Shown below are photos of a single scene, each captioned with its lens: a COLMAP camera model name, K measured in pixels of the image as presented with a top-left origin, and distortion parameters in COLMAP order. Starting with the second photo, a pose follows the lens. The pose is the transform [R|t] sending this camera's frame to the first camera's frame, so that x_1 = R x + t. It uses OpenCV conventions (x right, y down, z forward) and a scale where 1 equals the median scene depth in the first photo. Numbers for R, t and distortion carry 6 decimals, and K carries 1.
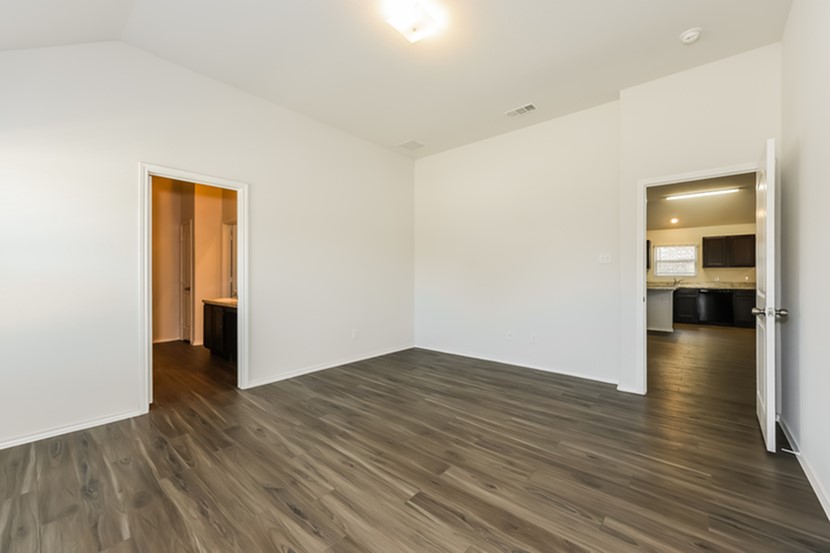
lens RADIAL K [[333.4, 0, 413.9], [0, 333.4, 276.9], [0, 0, 1]] dist [0.001661, 0.000633]
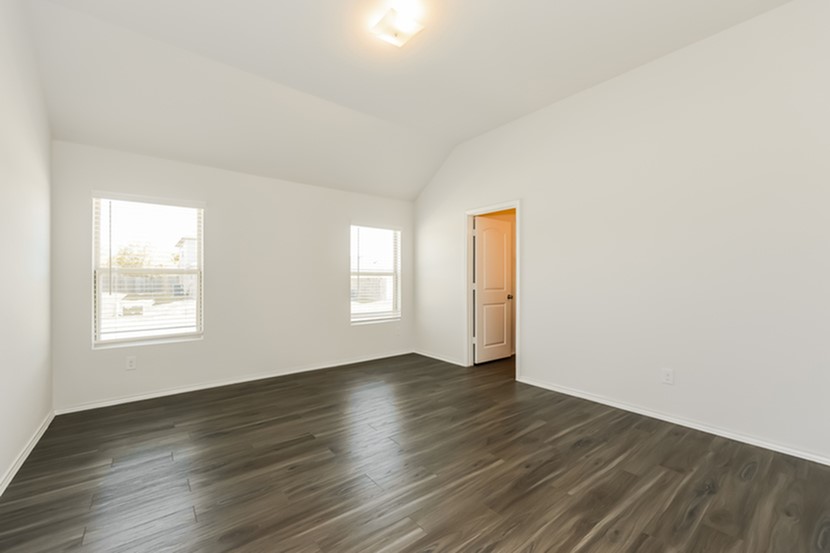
lens RADIAL K [[333.4, 0, 413.9], [0, 333.4, 276.9], [0, 0, 1]] dist [0.001661, 0.000633]
pose [[-0.179220, -0.002894, -0.983805, 0.685874], [0.004285, 0.999984, -0.003723, -0.015872], [0.983800, -0.004883, -0.179205, 0.858946]]
